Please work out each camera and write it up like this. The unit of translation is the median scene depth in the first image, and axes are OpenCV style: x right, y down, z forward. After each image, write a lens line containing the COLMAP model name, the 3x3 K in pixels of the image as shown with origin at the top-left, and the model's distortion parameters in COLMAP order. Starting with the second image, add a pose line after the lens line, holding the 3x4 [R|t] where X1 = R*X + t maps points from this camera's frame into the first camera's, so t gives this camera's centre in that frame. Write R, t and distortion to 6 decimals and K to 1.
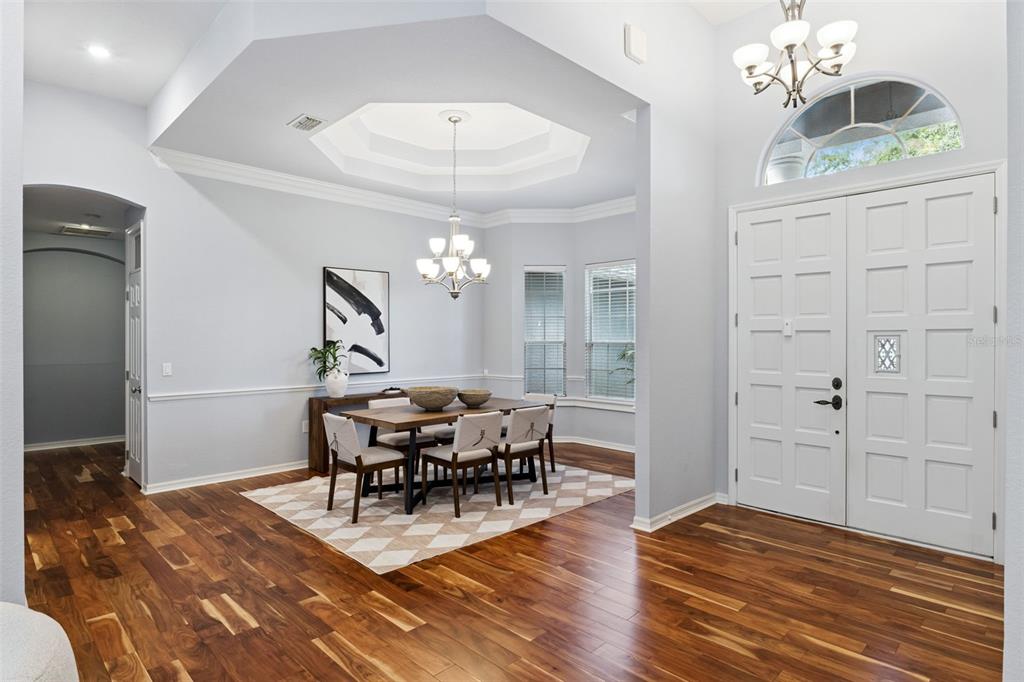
lens RADIAL K [[555.2, 0, 512.0], [0, 555.2, 341.0], [0, 0, 1]] dist [-0.002207, -0.000242]
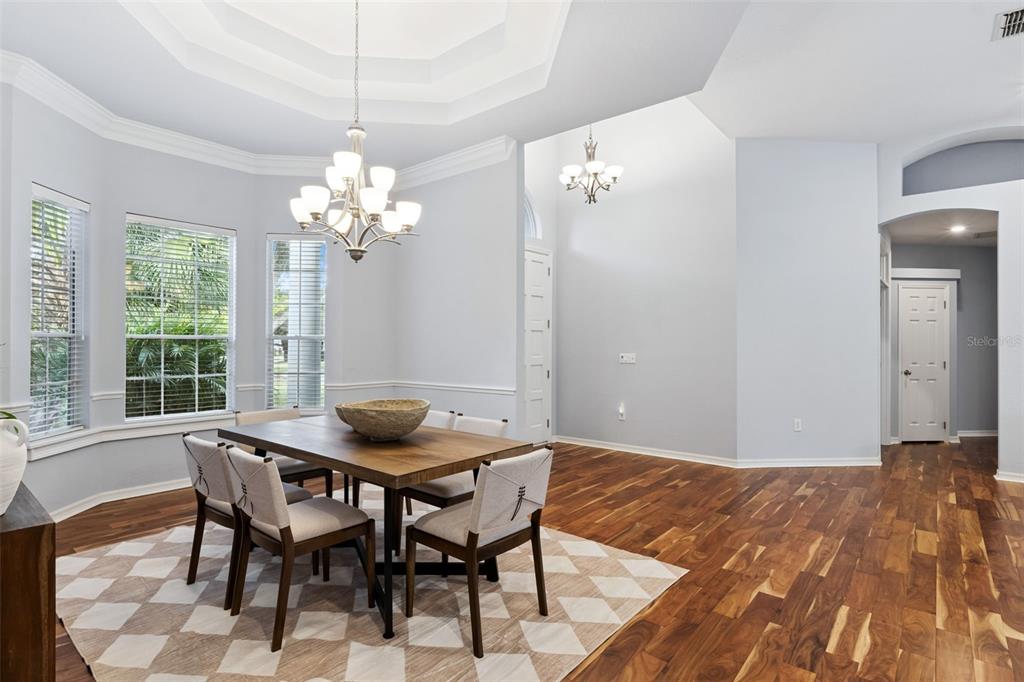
lens RADIAL K [[519.2, 0, 512.0], [0, 519.2, 341.0], [0, 0, 1]] dist [0.000172, 0.000135]
pose [[-0.100933, 0.004090, 0.994885, -1.073873], [0.001691, 0.999991, -0.003939, 0.026315], [-0.994892, 0.001285, -0.100939, 1.358327]]
